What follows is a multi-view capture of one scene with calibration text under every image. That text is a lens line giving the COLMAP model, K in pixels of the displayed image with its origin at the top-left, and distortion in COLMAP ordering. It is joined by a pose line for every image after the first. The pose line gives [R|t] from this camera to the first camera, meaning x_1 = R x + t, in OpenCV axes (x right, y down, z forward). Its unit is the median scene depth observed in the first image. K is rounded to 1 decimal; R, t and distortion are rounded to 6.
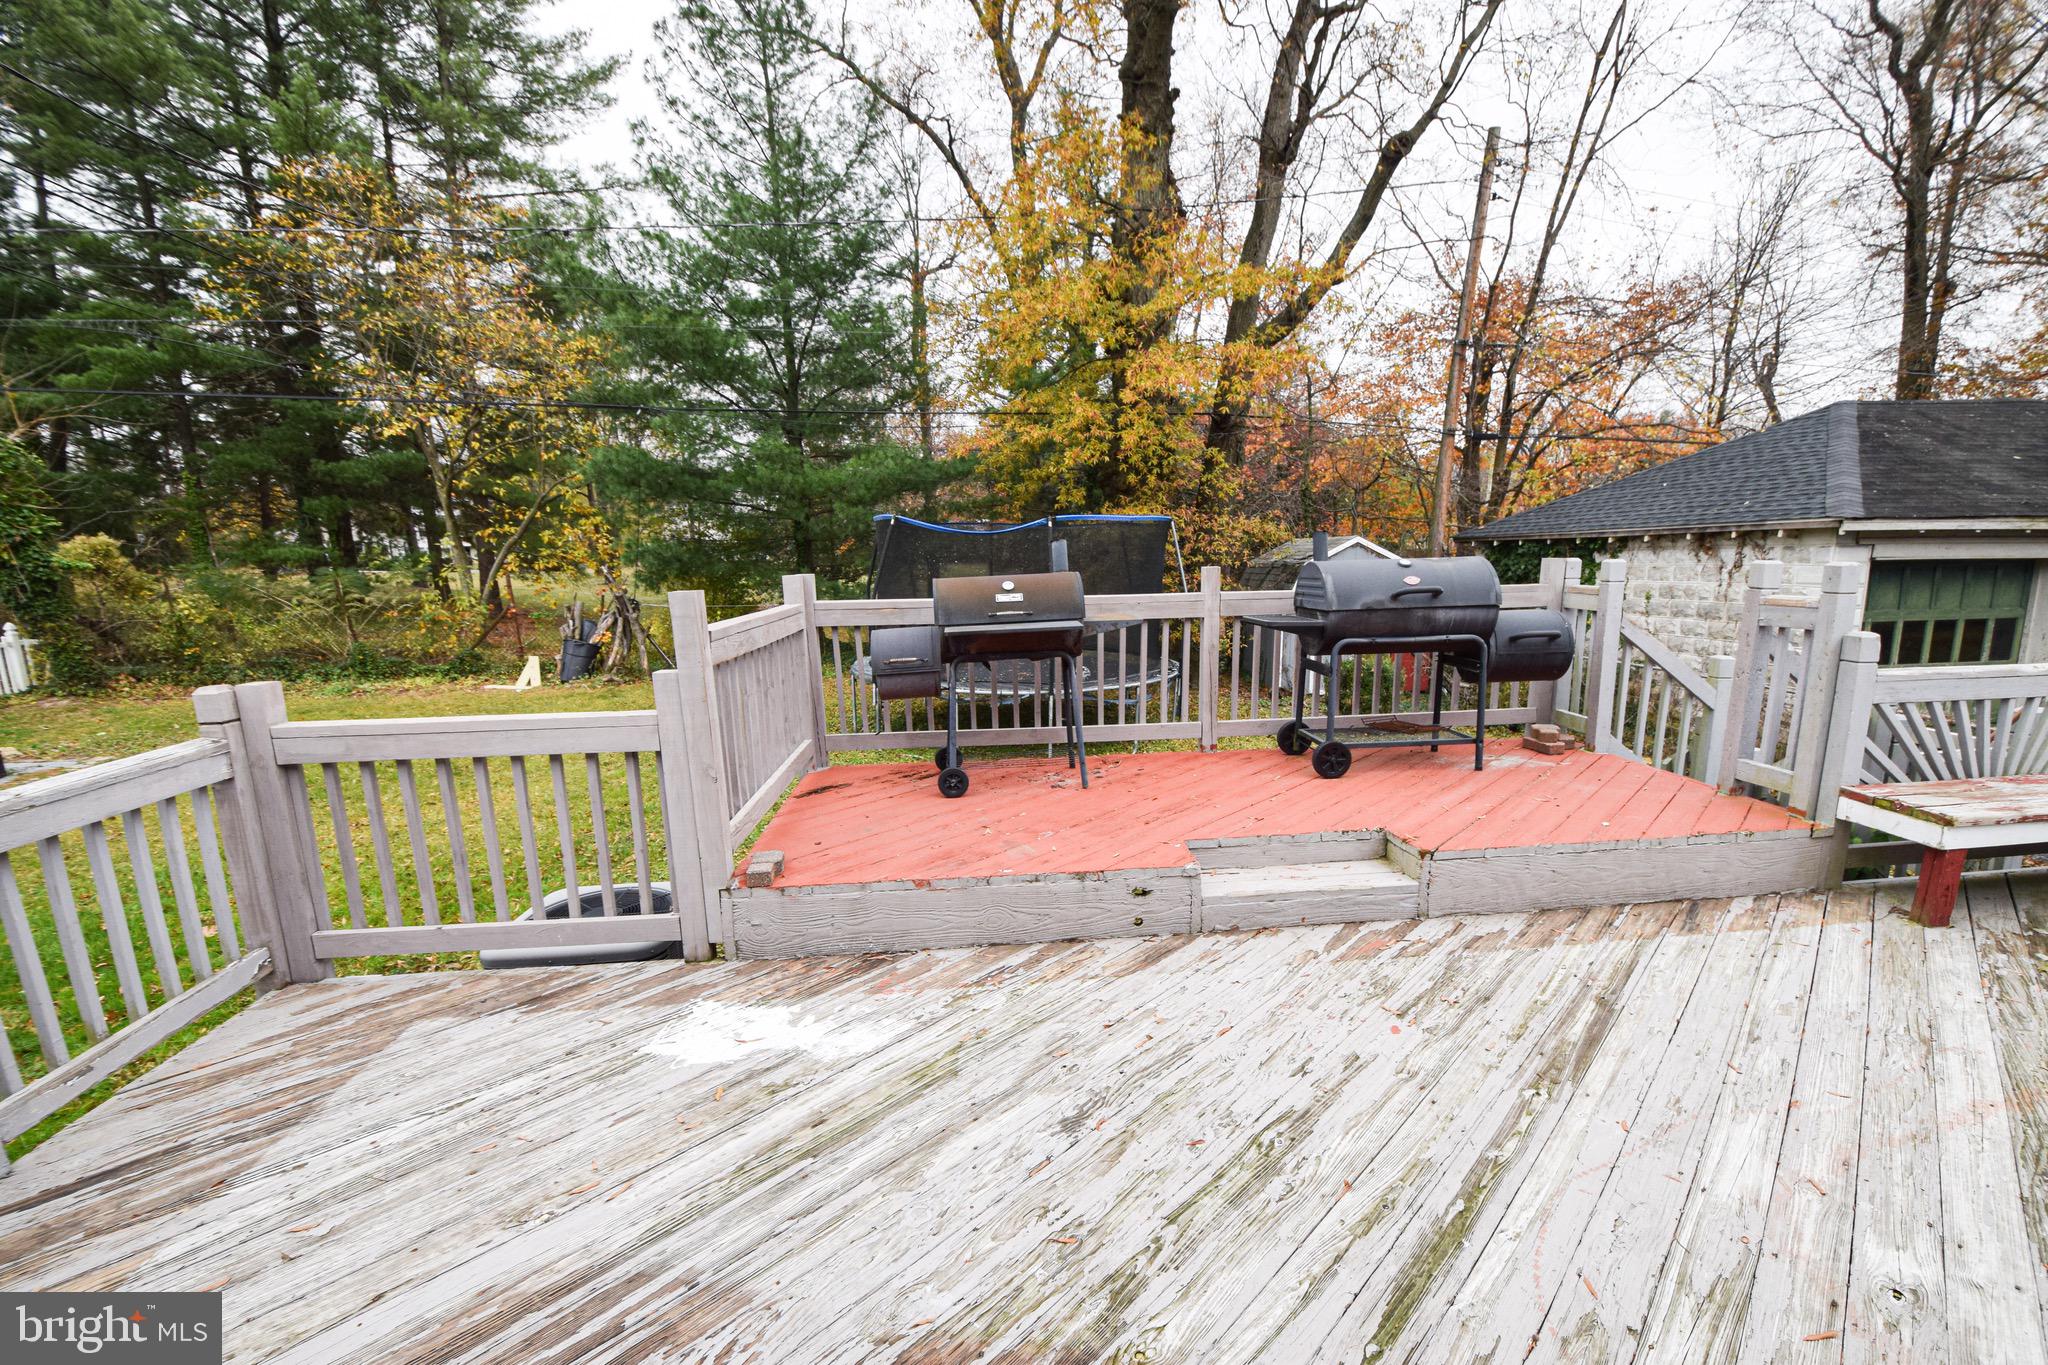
lens RADIAL K [[903.0, 0, 1049.0], [0, 903.0, 722.4], [0, 0, 1]] dist [0.009749, -0.018917]
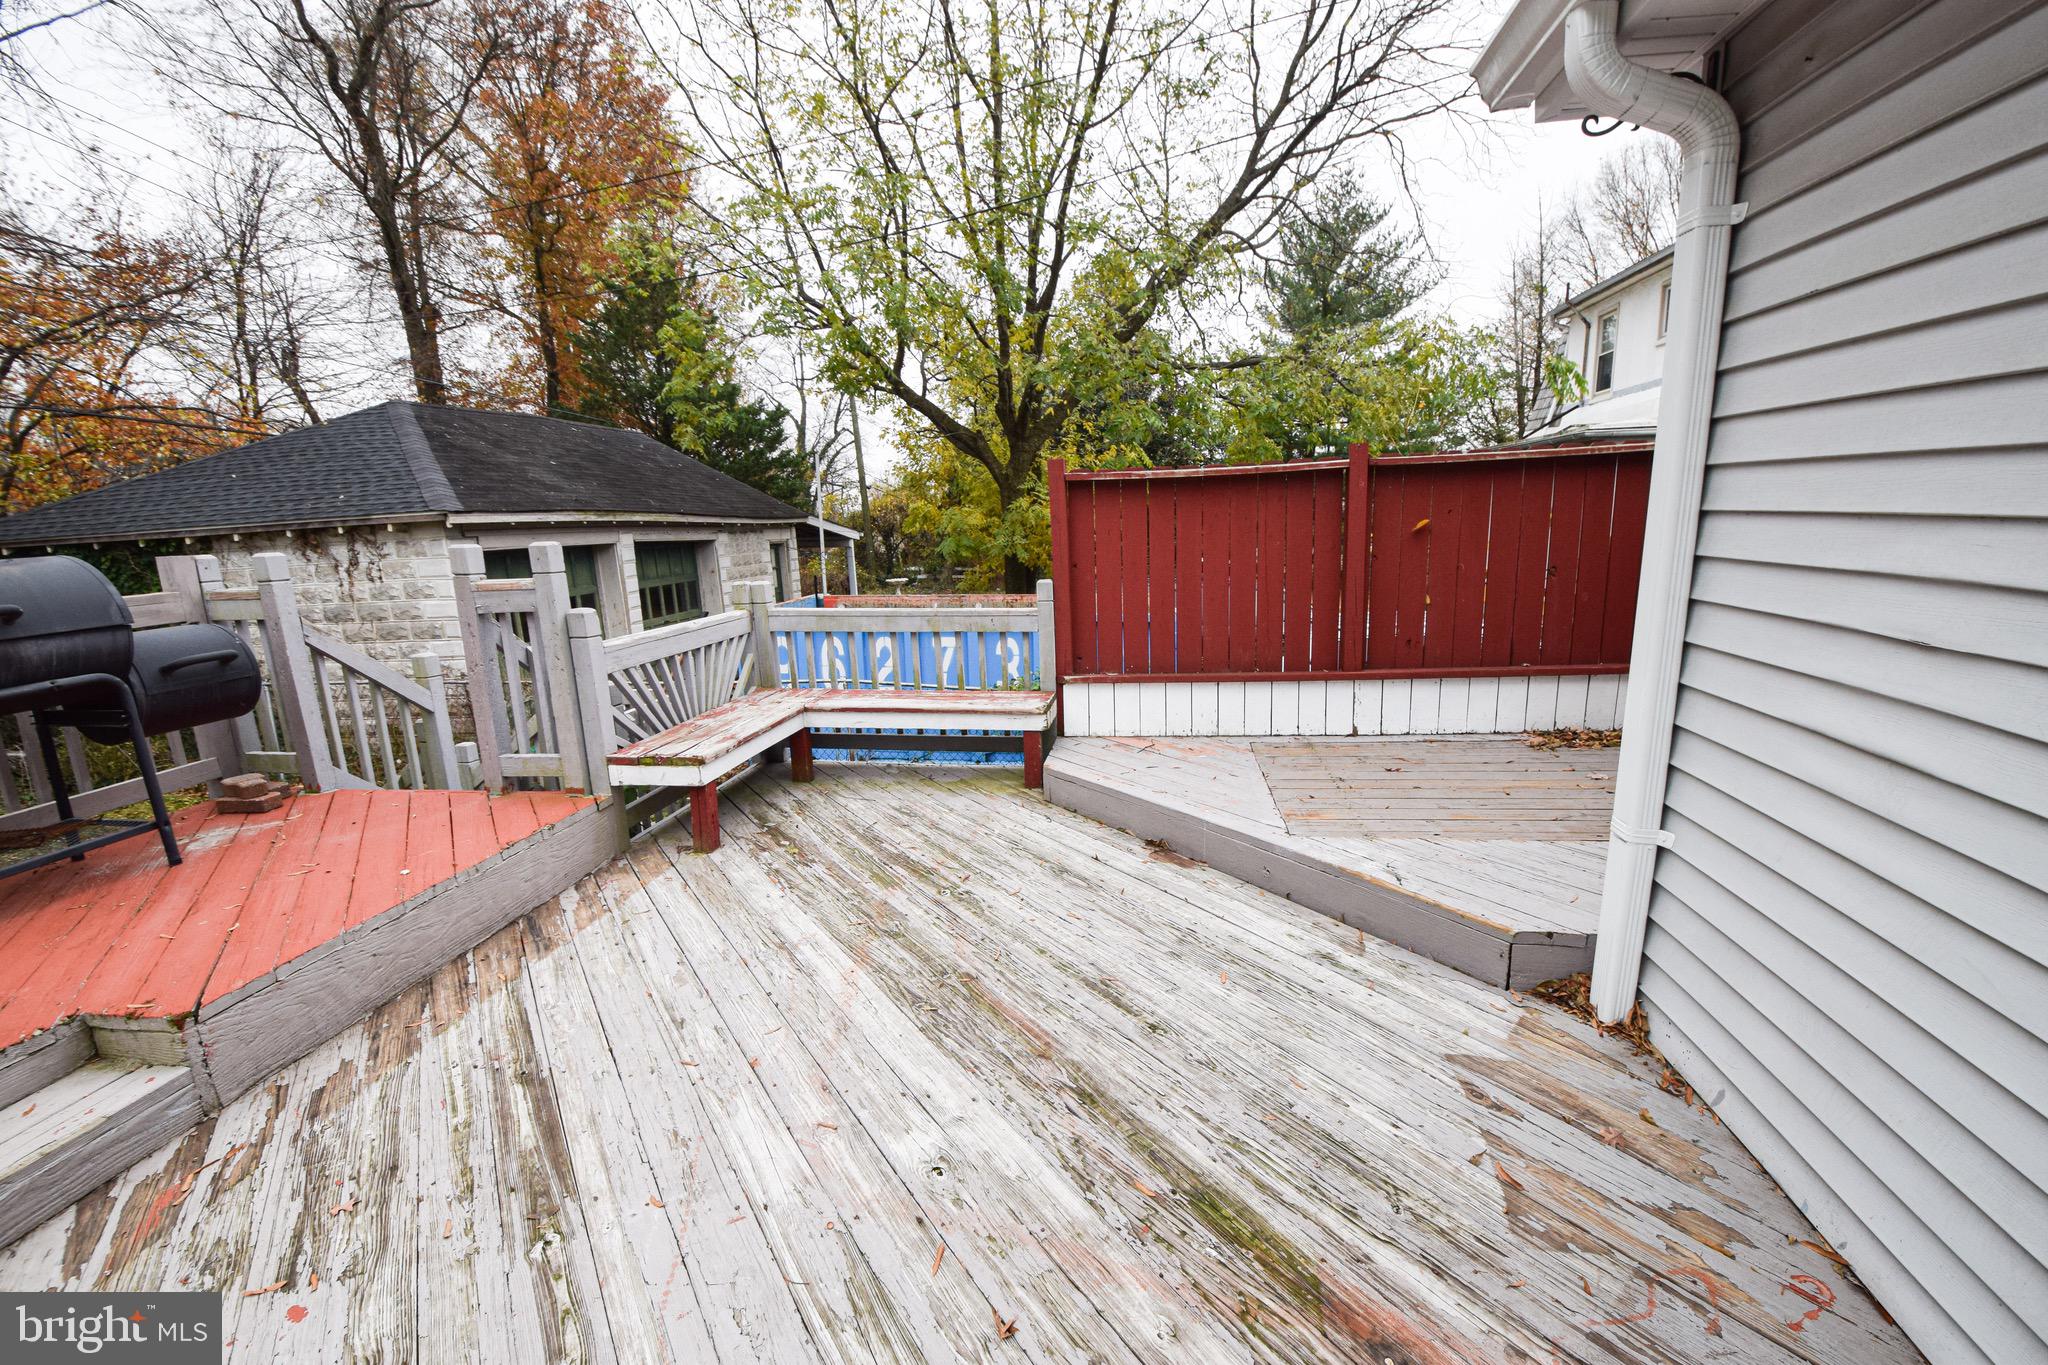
lens RADIAL K [[903.0, 0, 1049.0], [0, 903.0, 722.4], [0, 0, 1]] dist [0.009749, -0.018917]
pose [[0.235744, -0.207059, 0.949500, 0.009359], [0.210840, 0.964664, 0.158018, -0.017797], [-0.948668, 0.162941, 0.271070, 0.165035]]
